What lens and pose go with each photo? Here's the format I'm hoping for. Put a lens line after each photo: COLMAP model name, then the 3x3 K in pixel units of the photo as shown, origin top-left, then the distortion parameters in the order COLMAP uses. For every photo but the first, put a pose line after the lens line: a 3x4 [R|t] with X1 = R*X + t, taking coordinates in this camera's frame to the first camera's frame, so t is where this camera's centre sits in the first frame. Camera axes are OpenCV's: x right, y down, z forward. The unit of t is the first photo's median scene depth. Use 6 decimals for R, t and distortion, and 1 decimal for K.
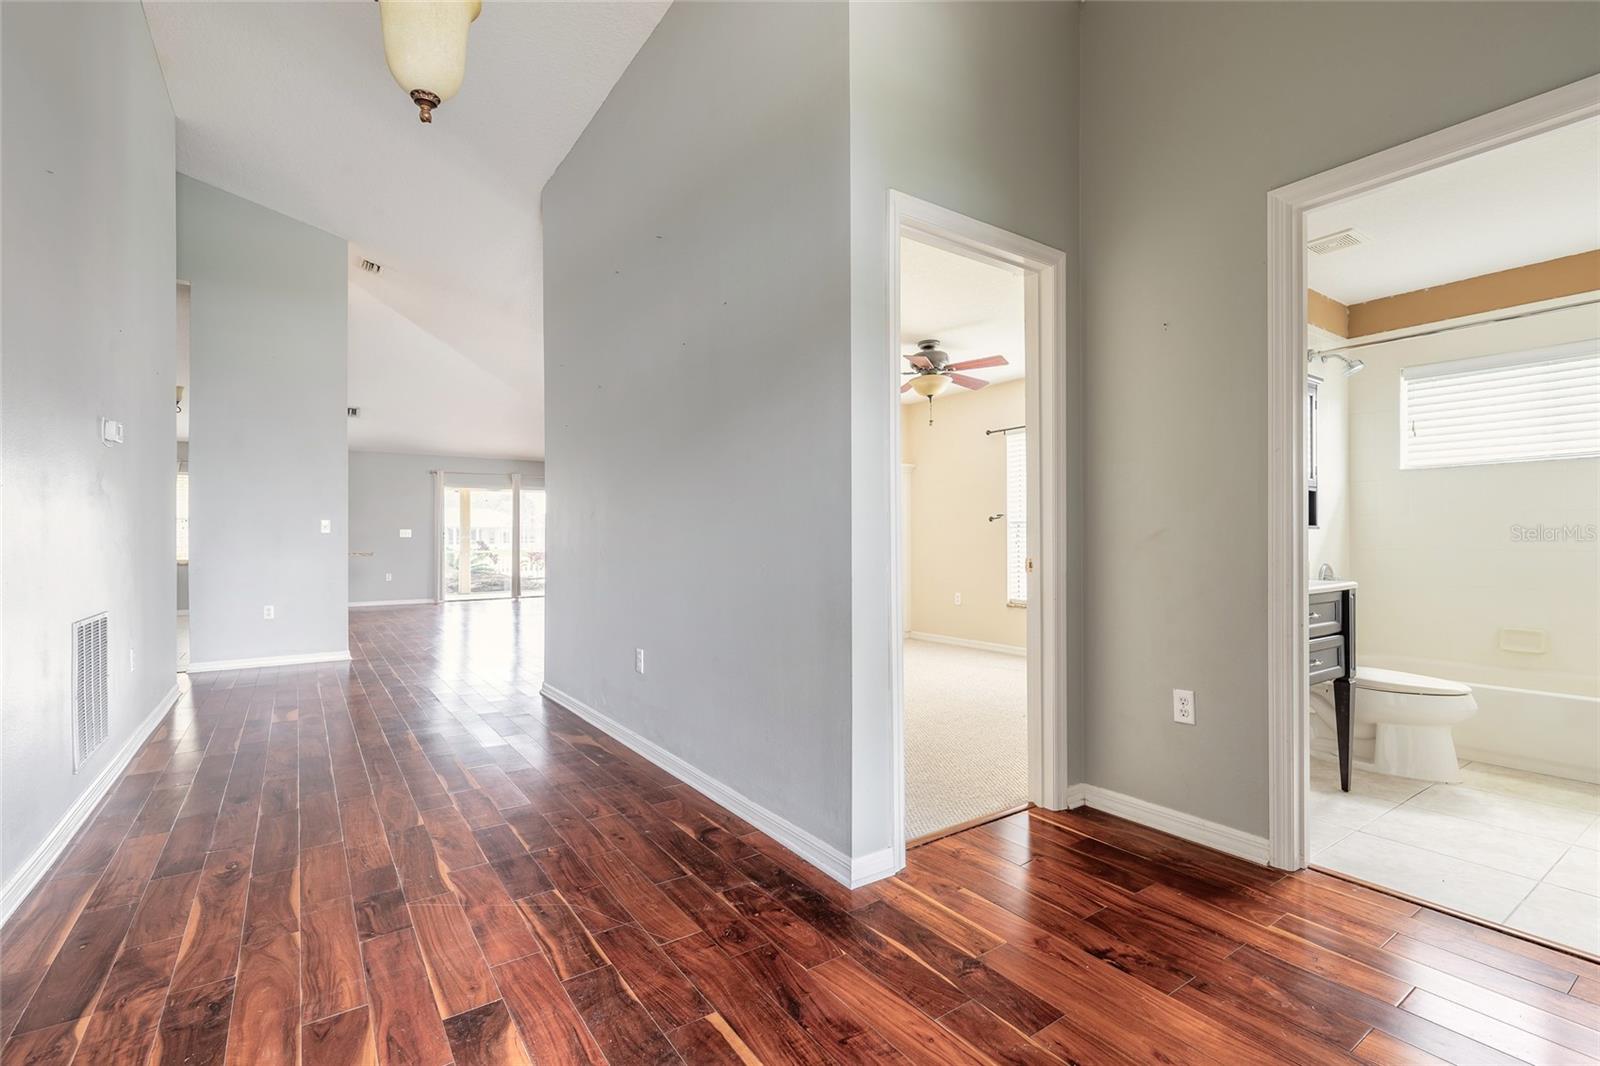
lens RADIAL K [[723.6, 0, 801.2], [0, 723.6, 536.7], [0, 0, 1]] dist [0.011087, -0.002618]
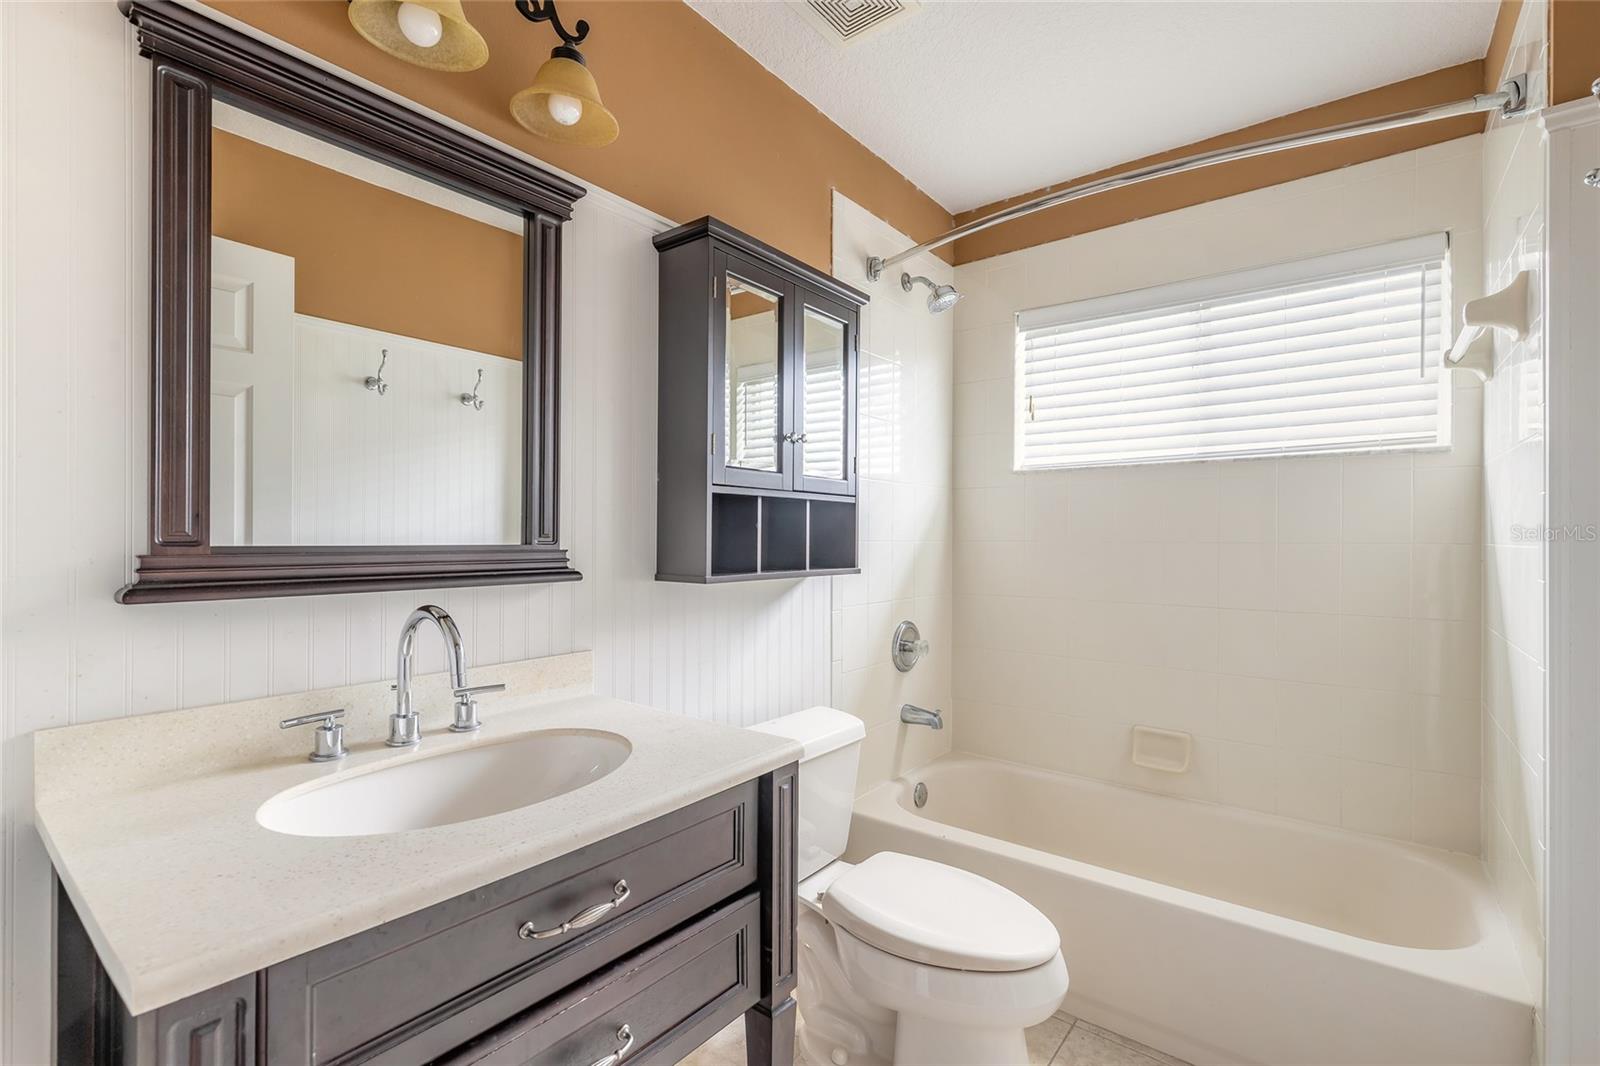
lens RADIAL K [[723.6, 0, 801.5], [0, 723.6, 531.5], [0, 0, 1]] dist [0.011087, -0.002618]
pose [[0.956796, 0.008588, 0.290632, 0.436415], [-0.008603, 0.999962, -0.001224, -0.034974], [-0.290632, -0.001329, 0.956834, 0.422736]]
